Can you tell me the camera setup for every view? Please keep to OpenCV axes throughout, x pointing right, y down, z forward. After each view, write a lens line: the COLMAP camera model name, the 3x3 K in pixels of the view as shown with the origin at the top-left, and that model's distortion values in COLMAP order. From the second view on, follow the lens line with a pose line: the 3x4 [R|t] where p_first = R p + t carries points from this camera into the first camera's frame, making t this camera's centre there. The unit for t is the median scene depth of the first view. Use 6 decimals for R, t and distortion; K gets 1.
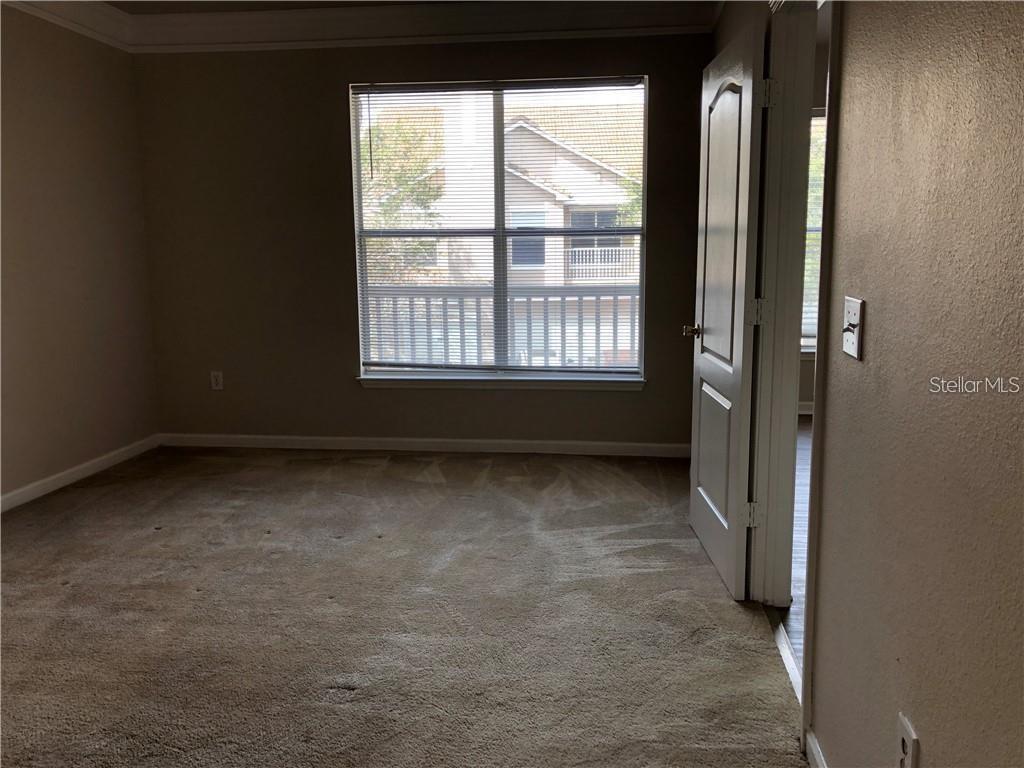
lens RADIAL K [[840.4, 0, 511.9], [0, 840.4, 382.7], [0, 0, 1]] dist [0.040266, -0.034750]
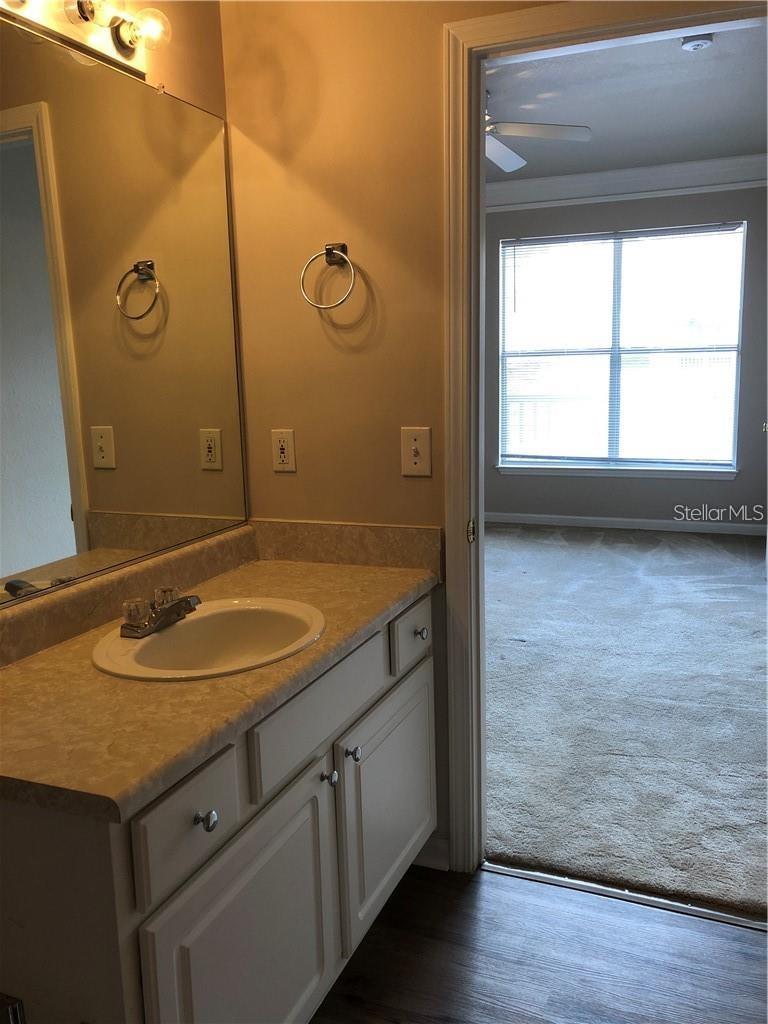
lens RADIAL K [[840.4, 0, 389.9], [0, 840.4, 492.8], [0, 0, 1]] dist [0.040266, -0.034750]
pose [[0.967193, 0.026723, -0.252633, -0.021353], [-0.025941, 0.999643, 0.006425, 0.042341], [0.252714, 0.000340, 0.967541, -0.388226]]
